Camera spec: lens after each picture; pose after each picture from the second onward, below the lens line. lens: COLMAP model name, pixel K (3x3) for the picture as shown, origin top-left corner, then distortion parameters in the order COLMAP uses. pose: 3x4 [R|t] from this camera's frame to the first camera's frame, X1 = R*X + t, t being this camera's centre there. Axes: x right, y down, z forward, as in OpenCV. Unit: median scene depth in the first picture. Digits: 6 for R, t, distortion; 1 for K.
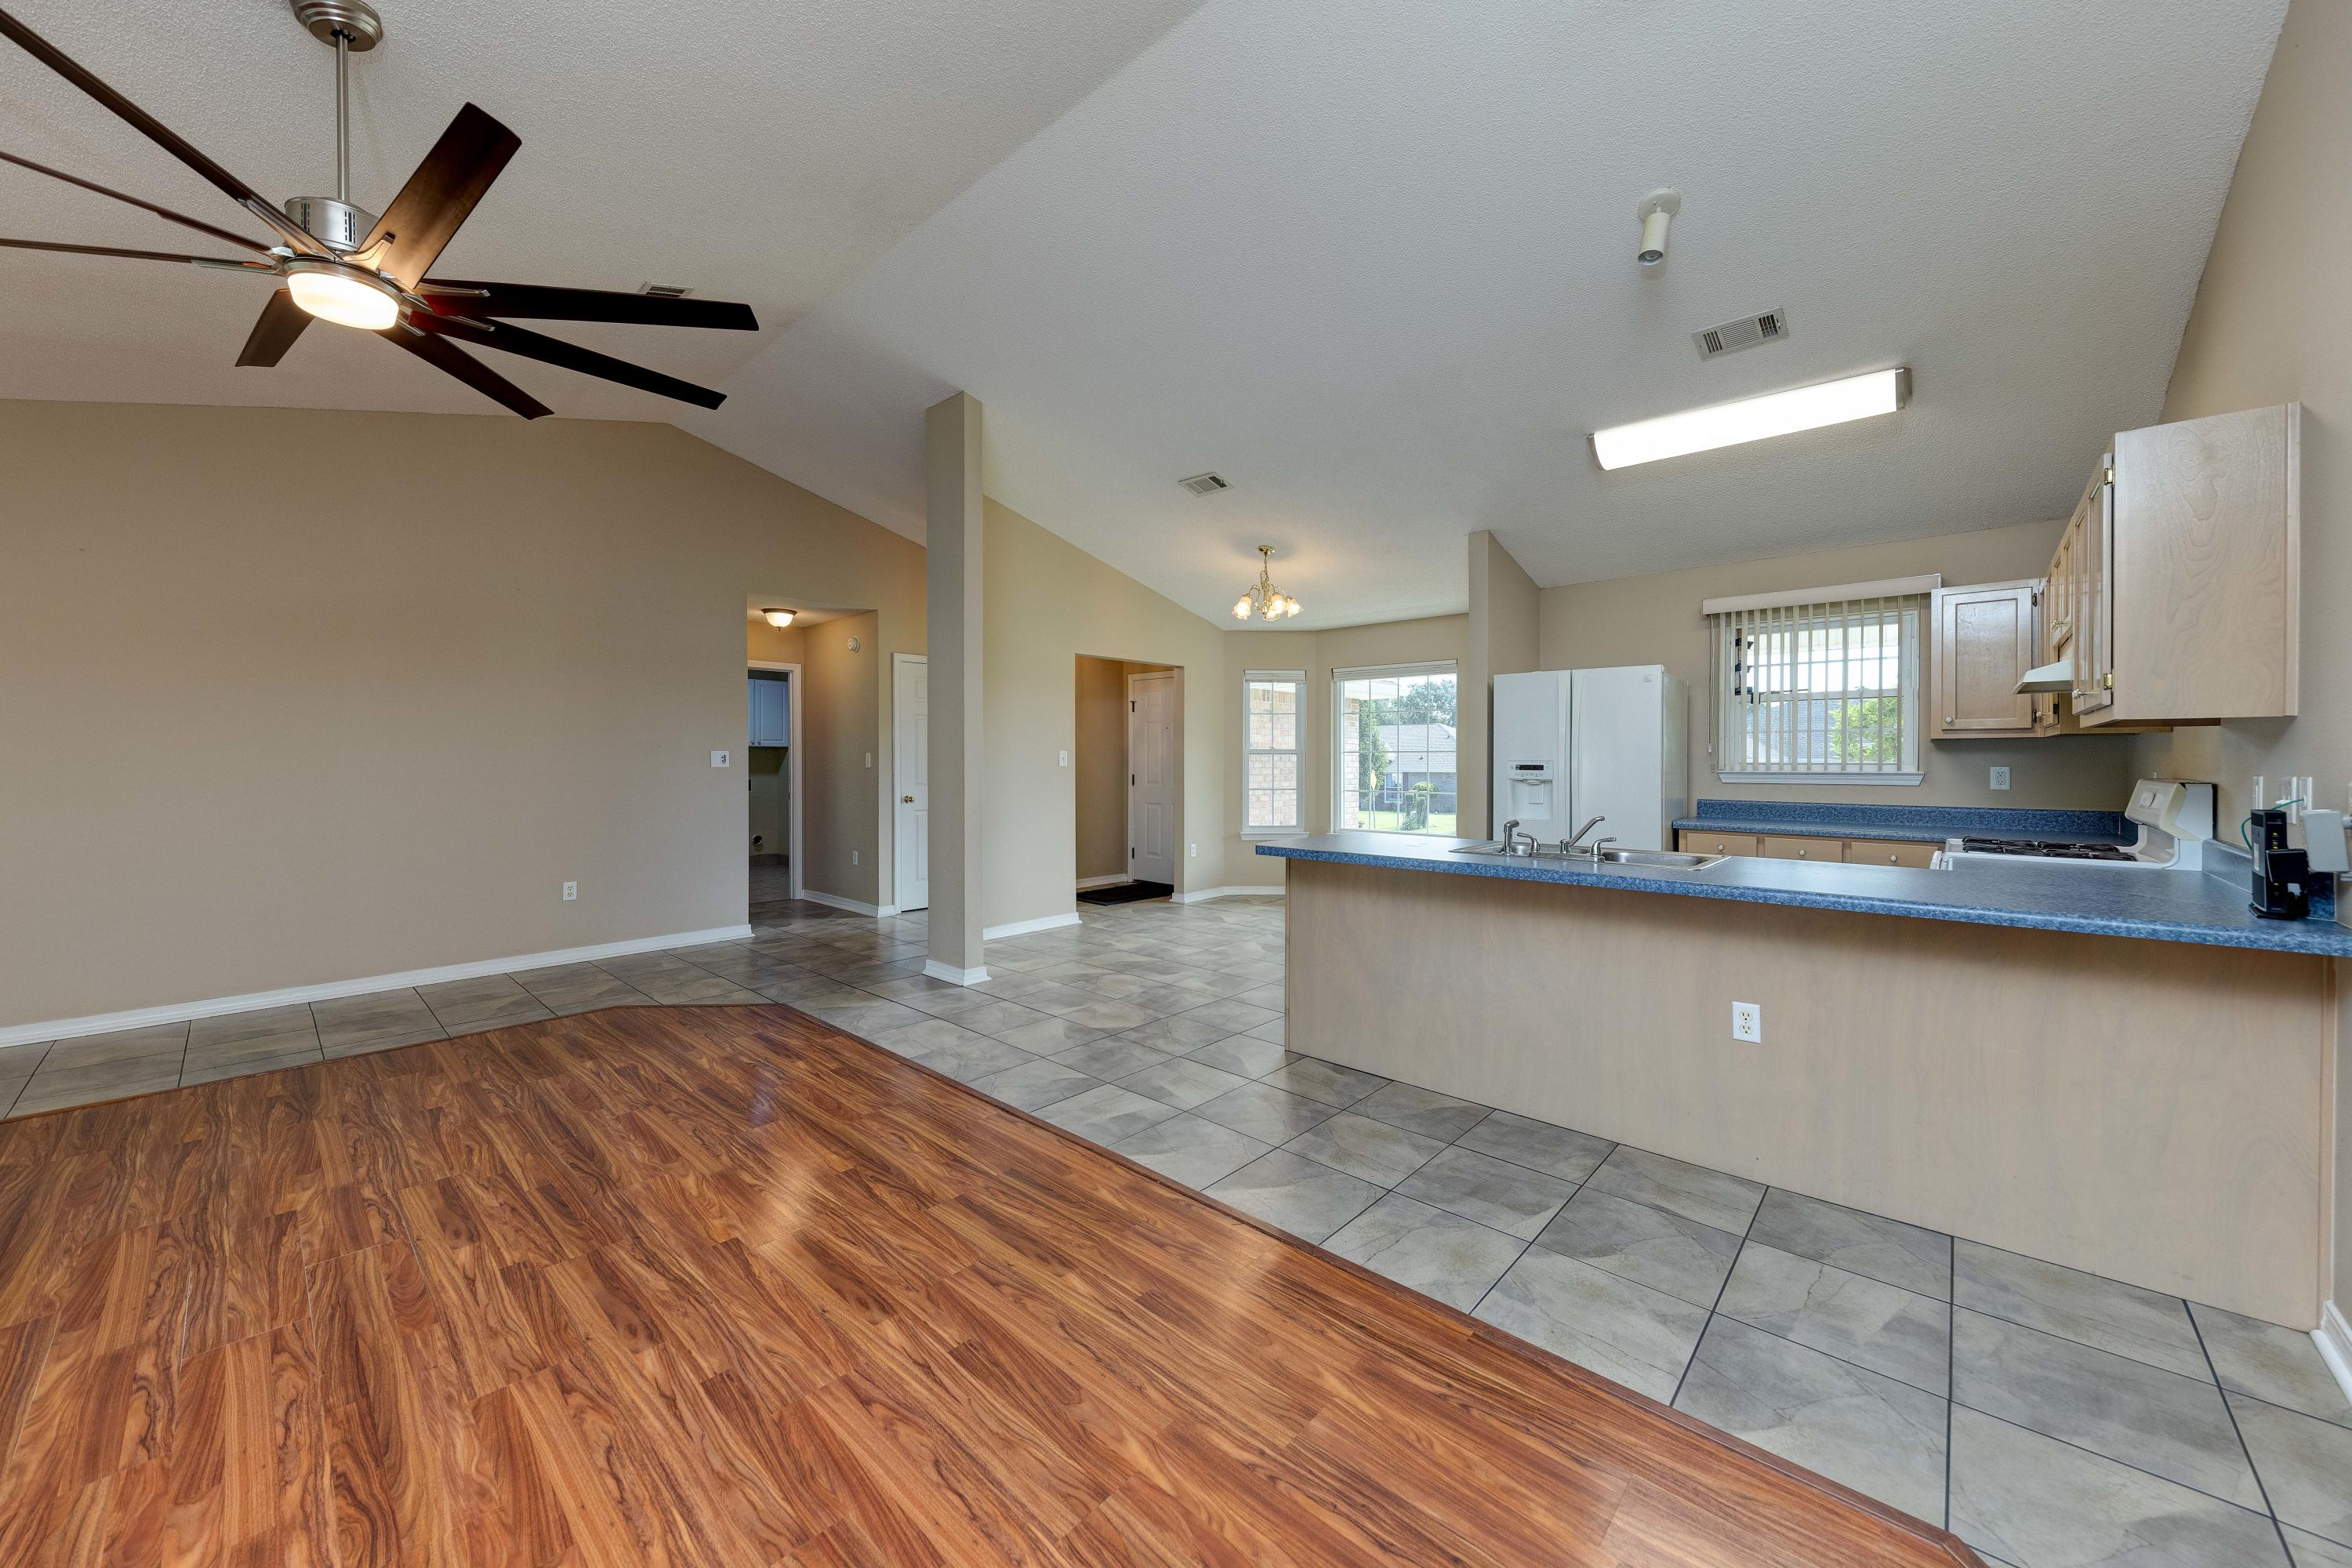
lens RADIAL K [[848.7, 0, 1179.1], [0, 848.7, 762.0], [0, 0, 1]] dist [0.002577, -0.000994]
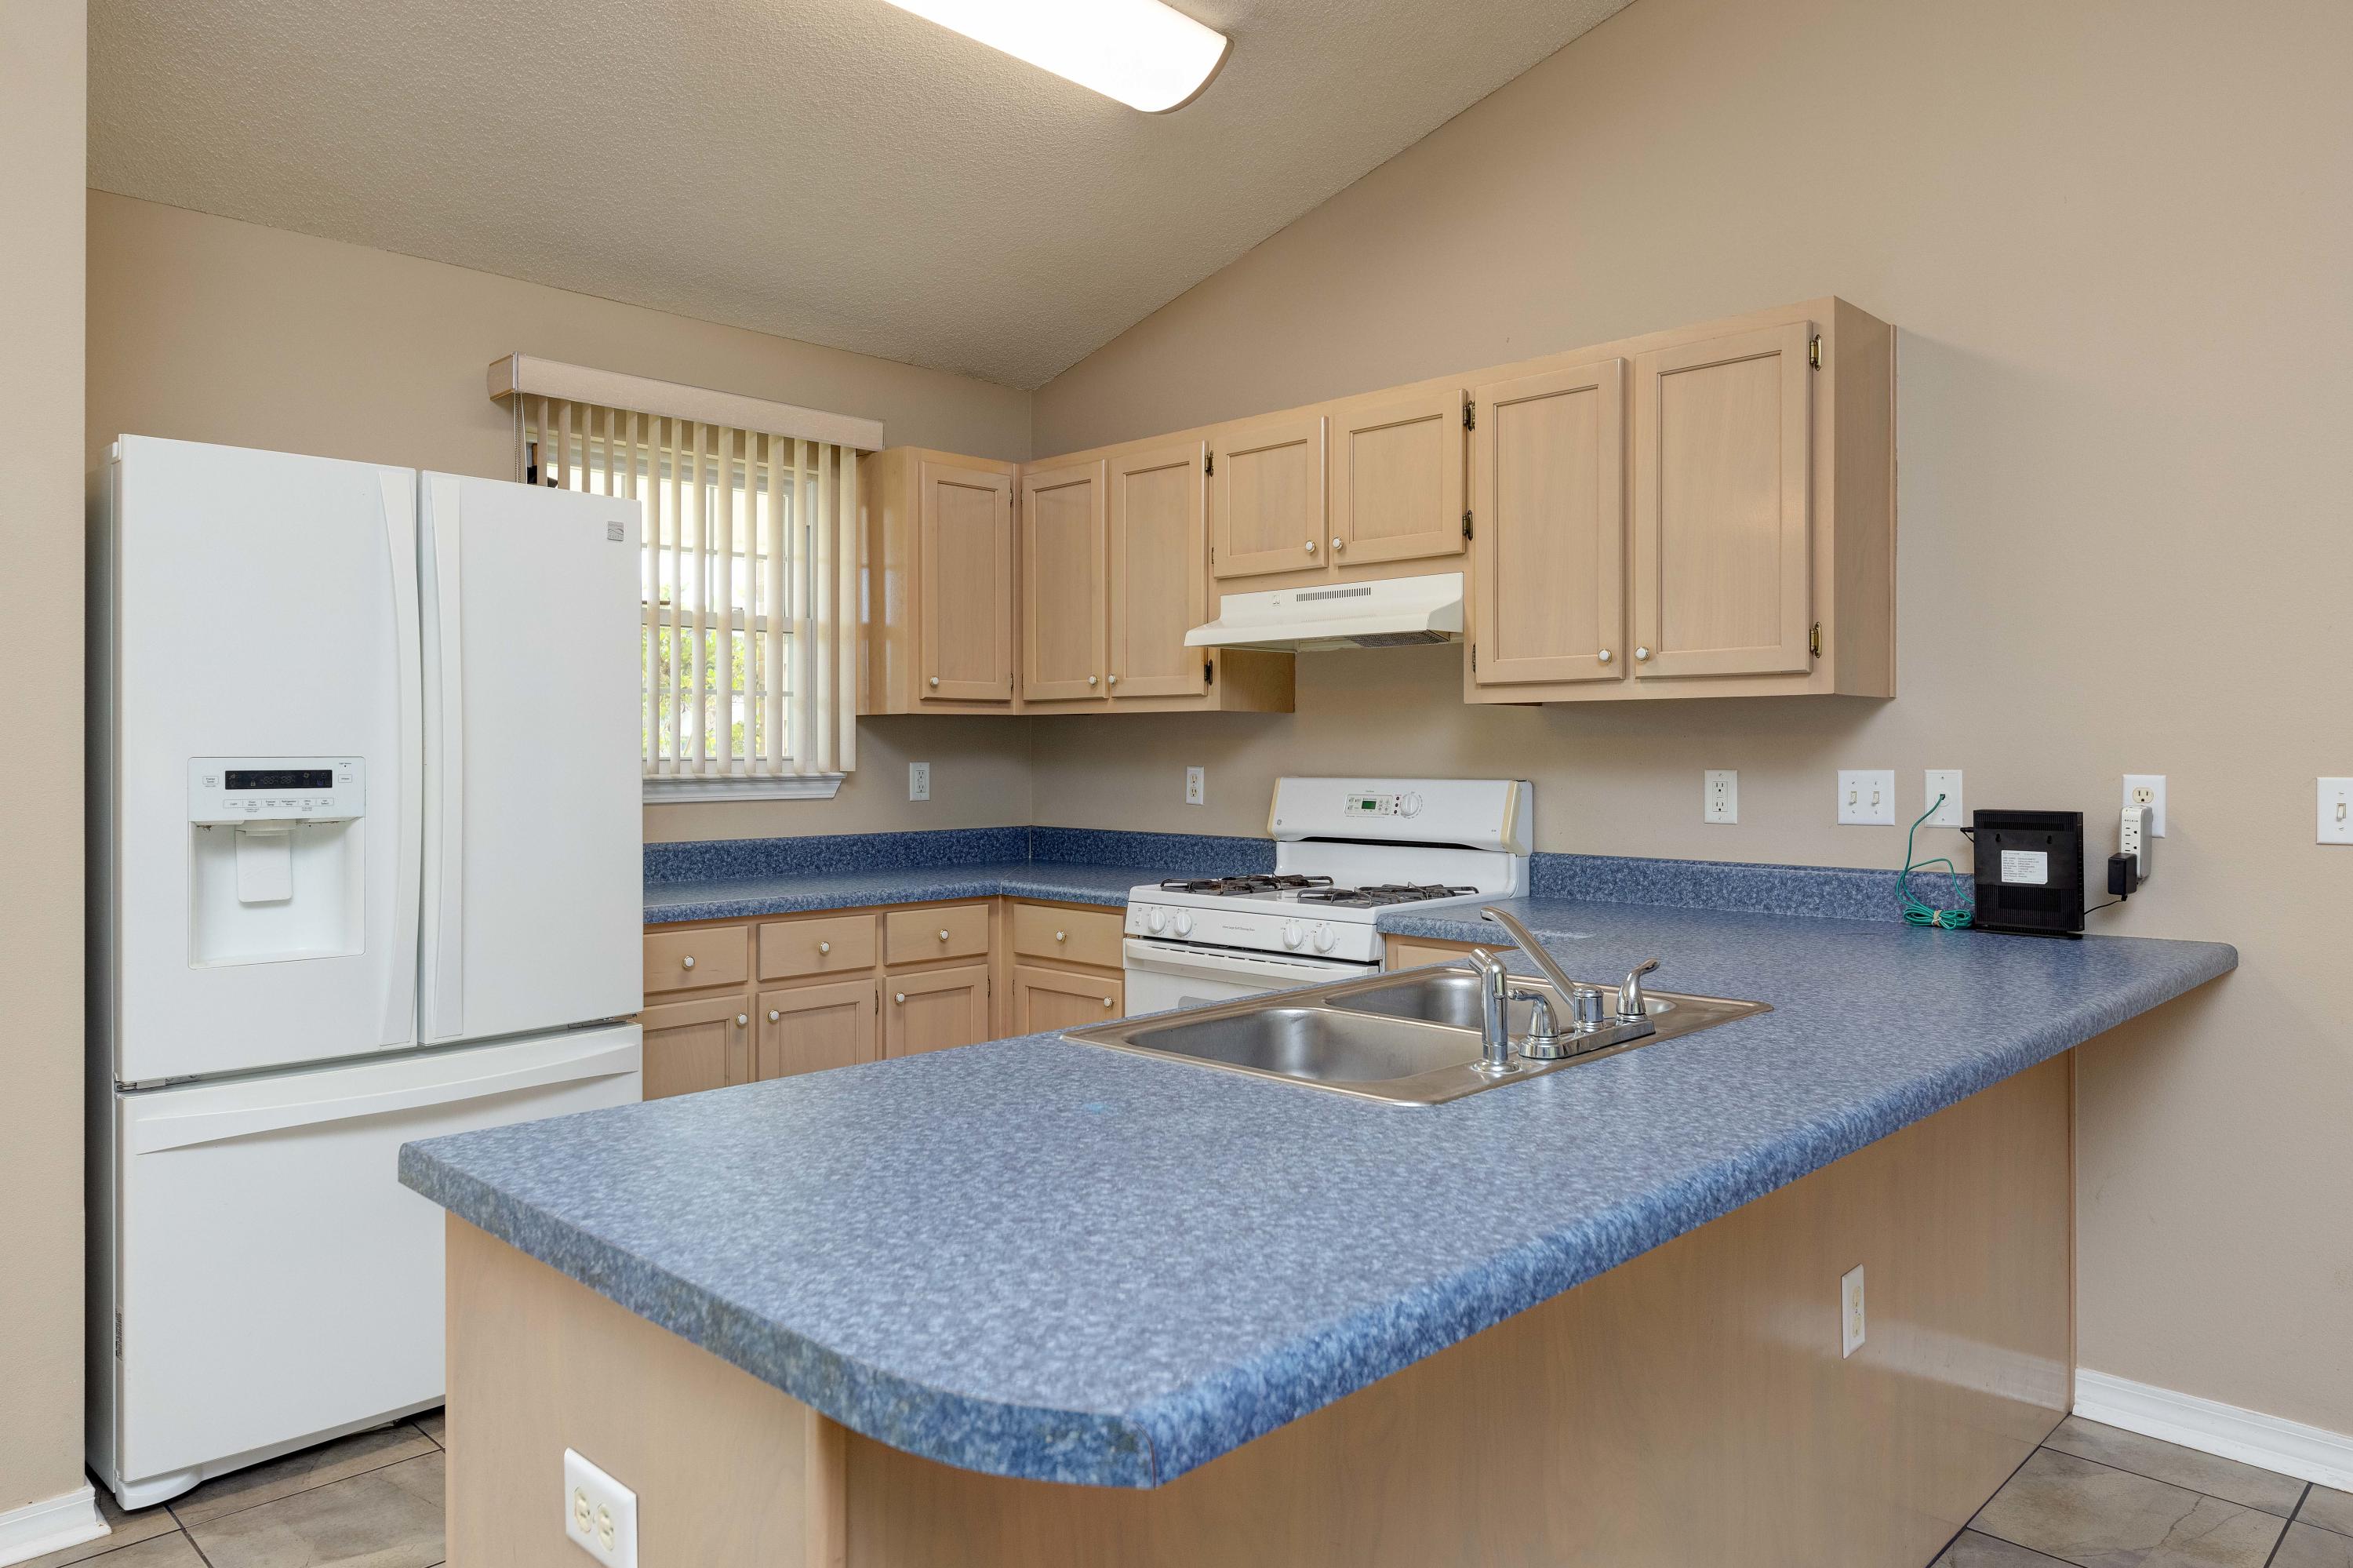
lens RADIAL K [[1608.0, 0, 1169.2], [0, 1608.0, 751.2], [0, 0, 1]] dist [0.076572, 0.001635]
pose [[0.046986, -0.001145, 0.998895, -0.161682], [0.007698, 0.999970, 0.000784, -0.001965], [-0.998866, 0.007653, 0.046993, 0.774444]]
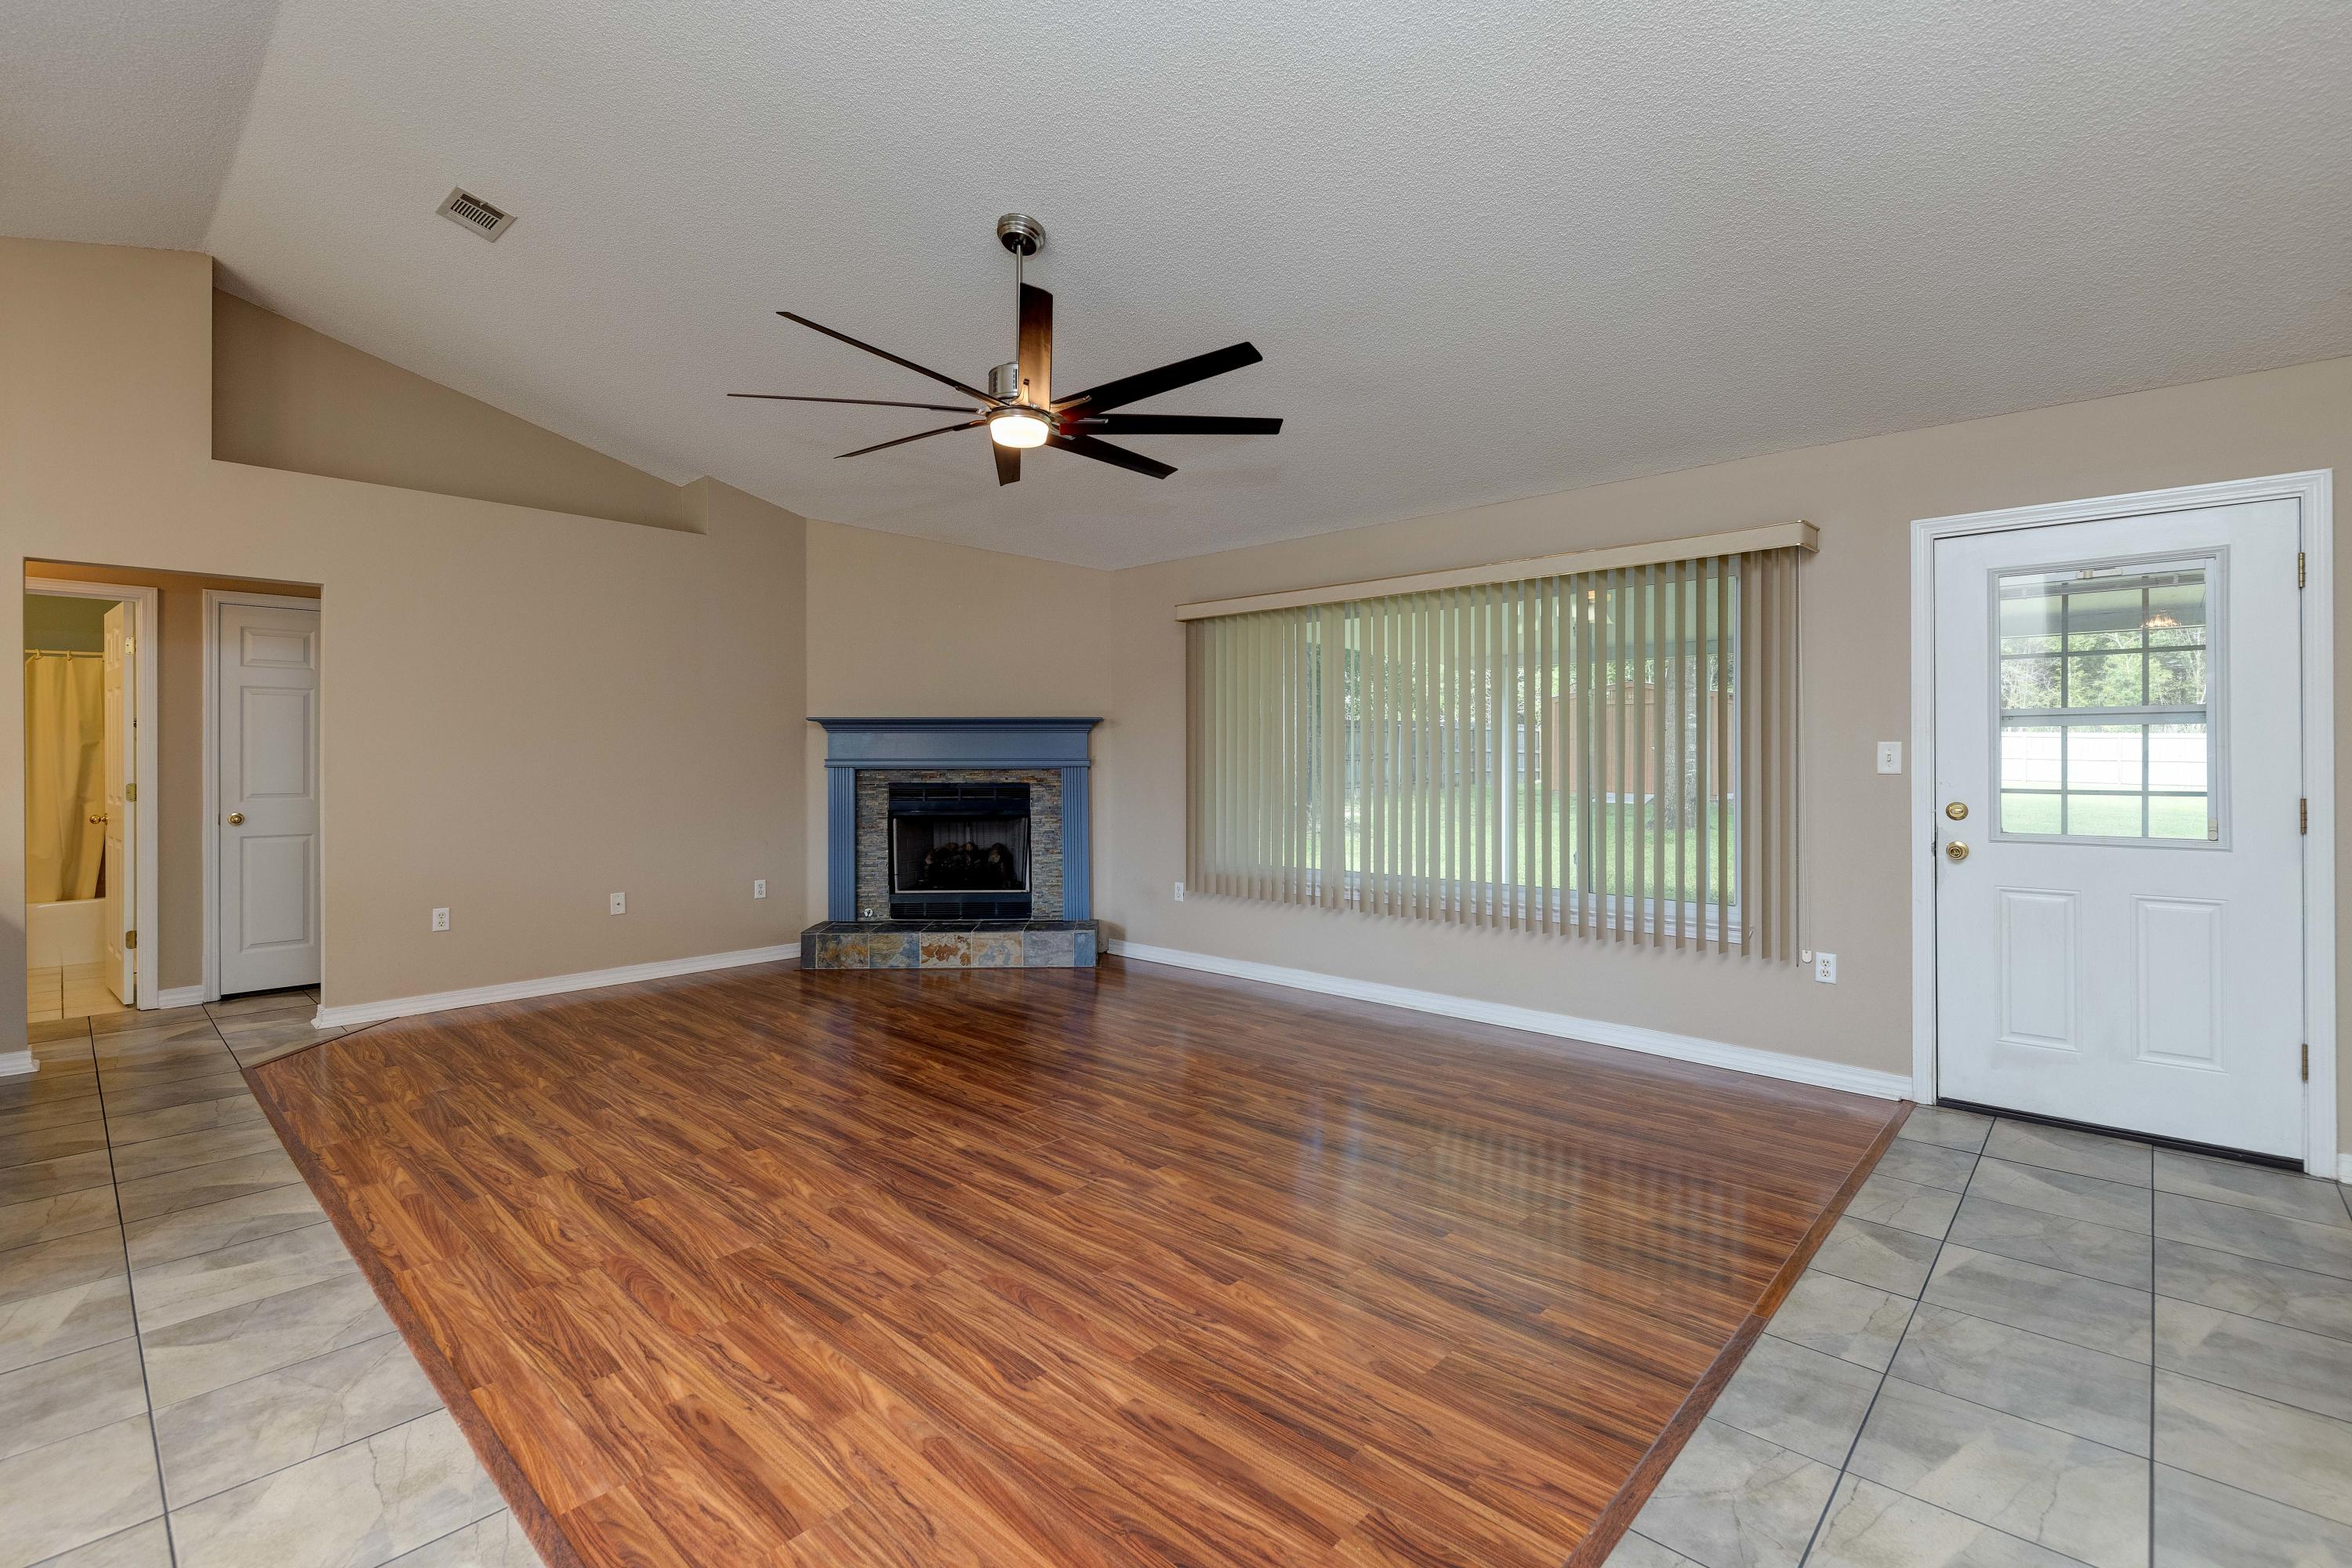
lens RADIAL K [[1045.0, 0, 1180.8], [0, 1045.0, 769.3], [0, 0, 1]] dist [0.001789, 0.000188]
pose [[-0.999967, 0.000210, 0.008156, -0.592357], [0.000365, 0.999820, 0.018972, -0.007990], [-0.008150, 0.018974, -0.999787, 1.274769]]
